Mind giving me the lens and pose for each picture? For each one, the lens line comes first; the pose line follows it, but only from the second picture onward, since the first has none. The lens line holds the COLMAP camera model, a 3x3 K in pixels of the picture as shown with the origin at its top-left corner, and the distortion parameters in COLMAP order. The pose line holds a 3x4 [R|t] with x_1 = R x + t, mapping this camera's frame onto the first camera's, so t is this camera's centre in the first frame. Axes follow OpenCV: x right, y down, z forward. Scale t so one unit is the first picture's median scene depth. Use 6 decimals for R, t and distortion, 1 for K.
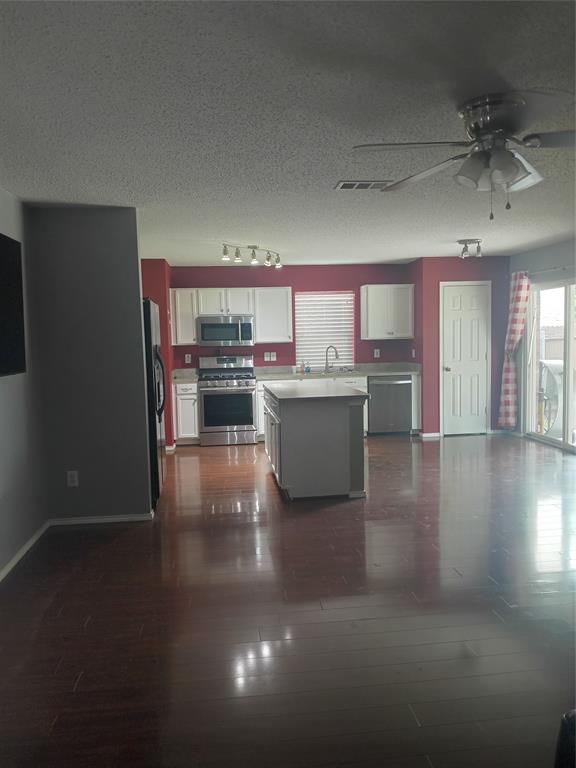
lens RADIAL K [[569.8, 0, 283.7], [0, 569.8, 384.0], [0, 0, 1]] dist [0.023930, -0.066346]
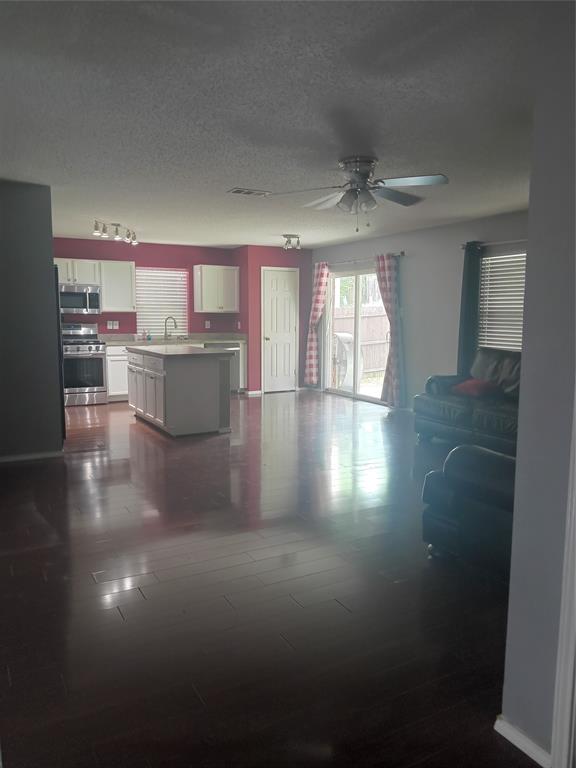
lens RADIAL K [[569.8, 0, 292.1], [0, 569.8, 385.3], [0, 0, 1]] dist [0.023930, -0.066346]
pose [[0.916009, -0.019469, 0.400685, -0.159462], [0.005531, 0.999340, 0.035914, 0.031289], [-0.401120, -0.030681, 0.915512, -0.148745]]
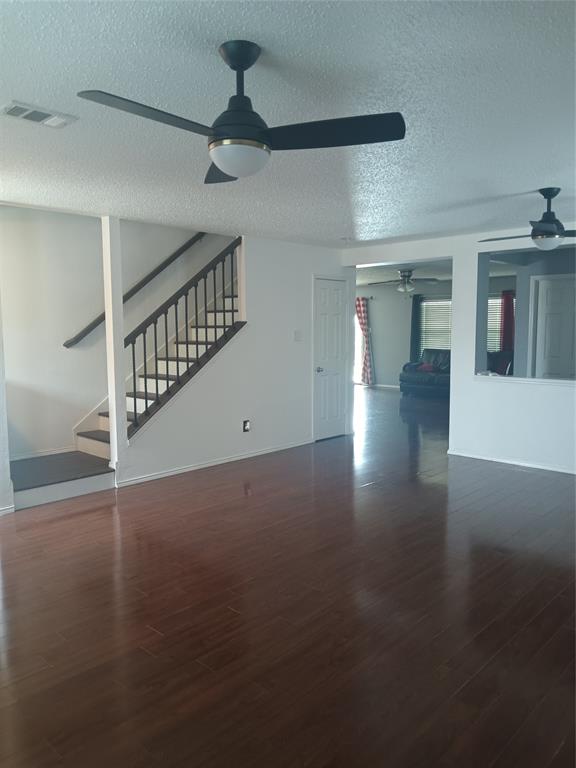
lens RADIAL K [[569.8, 0, 288.2], [0, 569.8, 385.1], [0, 0, 1]] dist [0.023930, -0.066346]
pose [[0.768466, -0.037066, 0.638817, -1.070583], [0.035053, 0.999260, 0.015814, 0.081556], [-0.638930, 0.010240, 0.769196, -0.572942]]
